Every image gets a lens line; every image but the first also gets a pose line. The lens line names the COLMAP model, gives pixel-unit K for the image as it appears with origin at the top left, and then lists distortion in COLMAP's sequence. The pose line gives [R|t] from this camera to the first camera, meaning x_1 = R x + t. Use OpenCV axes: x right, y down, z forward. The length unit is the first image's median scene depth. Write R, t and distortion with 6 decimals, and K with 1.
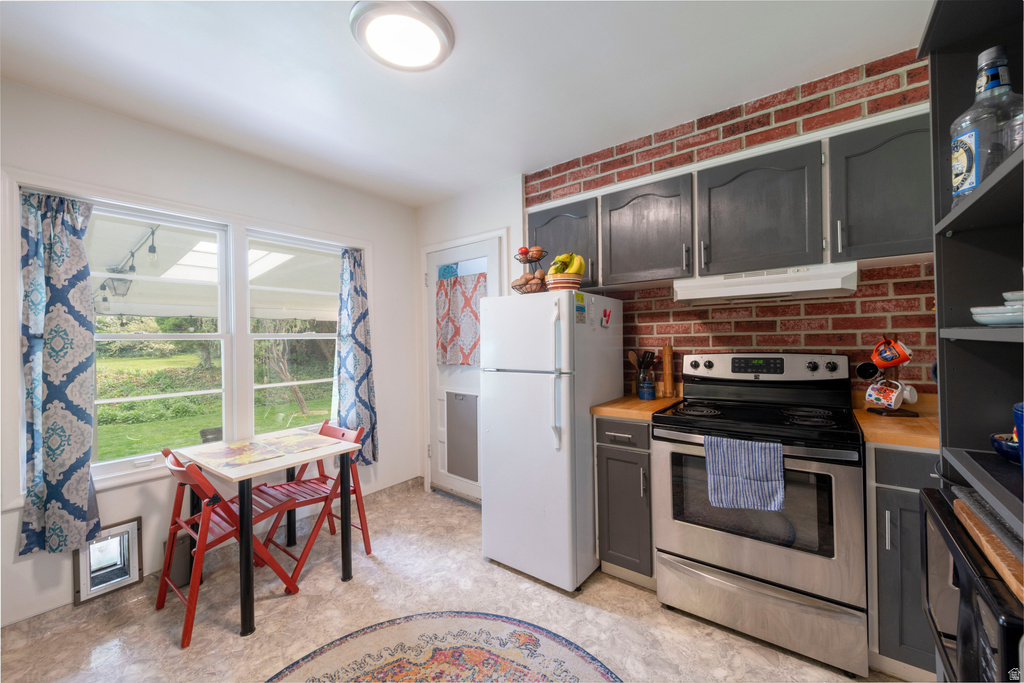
lens RADIAL K [[399.2, 0, 514.3], [0, 399.2, 341.8], [0, 0, 1]] dist [0.008978, -0.000963]
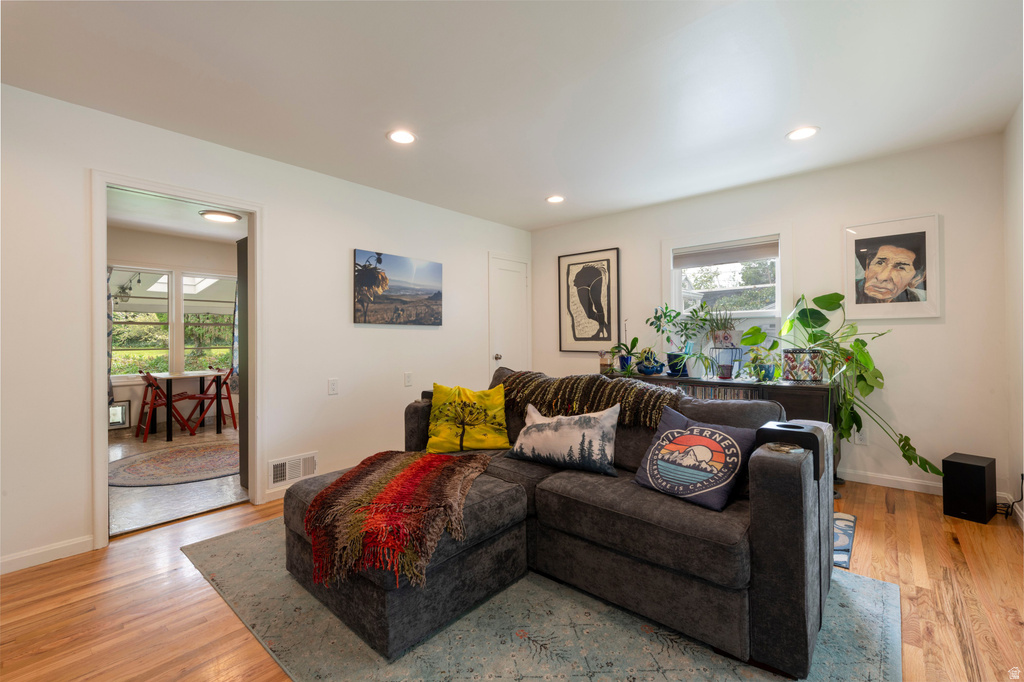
lens RADIAL K [[433.1, 0, 515.1], [0, 433.1, 338.2], [0, 0, 1]] dist [0.010415, 0.000147]
pose [[0.998619, 0.013640, -0.050731, 2.098043], [-0.013705, 0.999906, -0.000919, 0.062787], [0.050714, 0.001613, 0.998712, -2.087026]]
